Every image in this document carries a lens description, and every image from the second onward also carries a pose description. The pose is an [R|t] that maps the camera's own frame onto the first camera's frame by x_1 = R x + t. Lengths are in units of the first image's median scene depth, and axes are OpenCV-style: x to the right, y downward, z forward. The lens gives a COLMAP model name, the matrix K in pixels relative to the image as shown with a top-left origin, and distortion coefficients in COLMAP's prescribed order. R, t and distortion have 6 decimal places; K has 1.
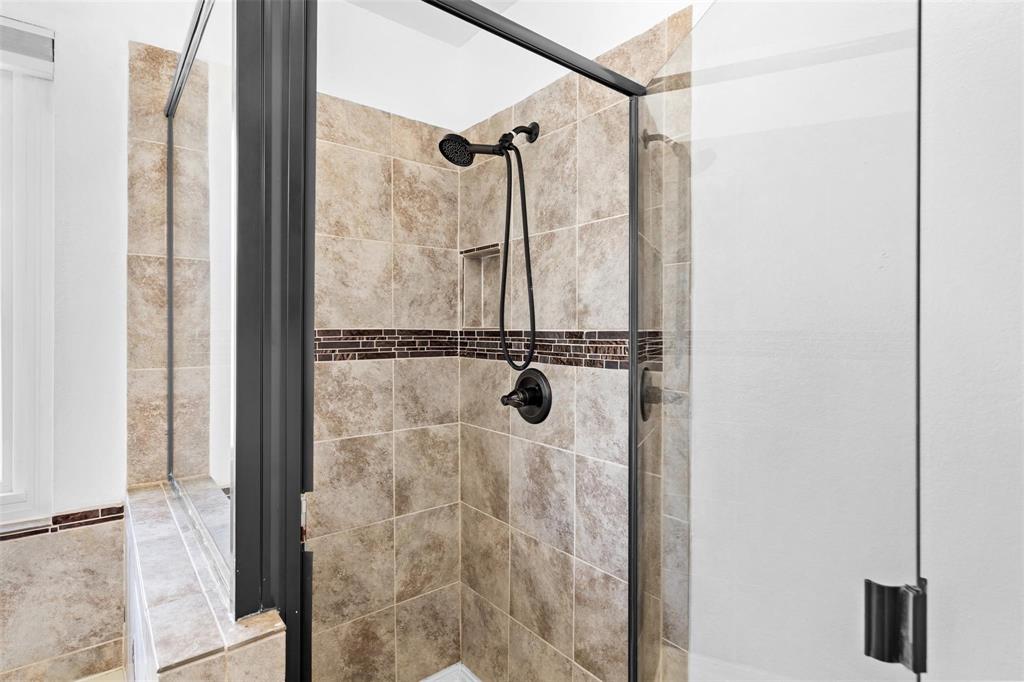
lens RADIAL K [[510.0, 0, 516.1], [0, 510.0, 330.8], [0, 0, 1]] dist [0.004139, 0.002435]
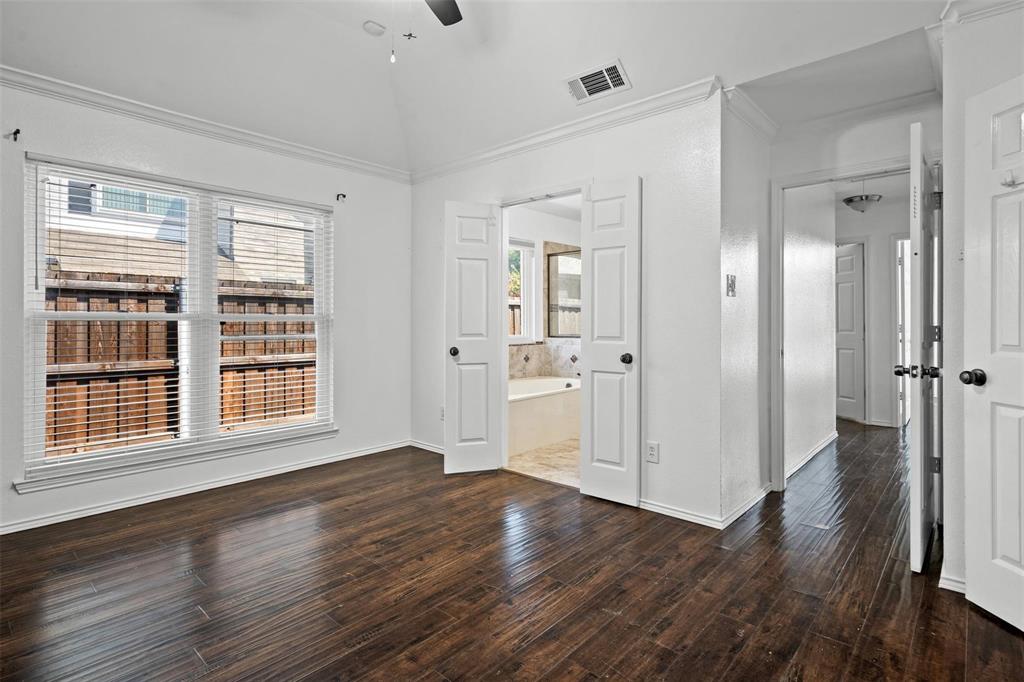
lens RADIAL K [[510.0, 0, 519.9], [0, 510.0, 318.4], [0, 0, 1]] dist [0.004139, 0.002435]
pose [[0.985177, 0.002622, 0.171523, -1.824290], [-0.001514, 0.999977, -0.006589, 0.168782], [-0.171537, 0.006232, 0.985158, -3.630508]]
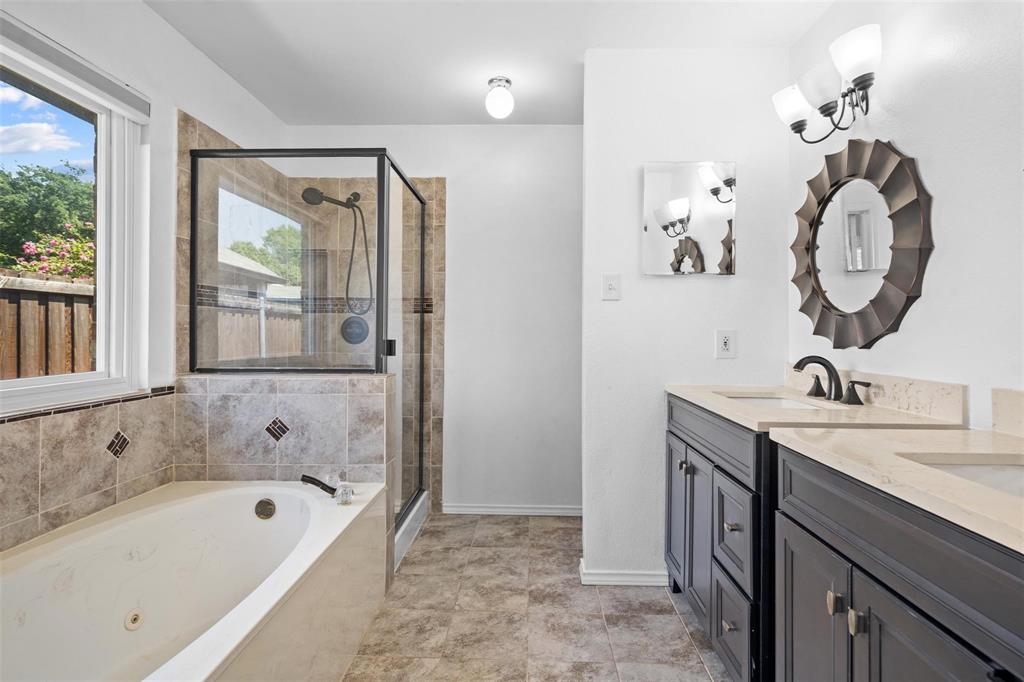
lens RADIAL K [[510.0, 0, 515.2], [0, 510.0, 324.9], [0, 0, 1]] dist [0.004139, 0.002435]
pose [[0.651706, 0.011868, 0.758379, -1.355770], [-0.004747, 0.999922, -0.011568, 0.162257], [-0.758457, 0.003939, 0.651711, -0.964779]]
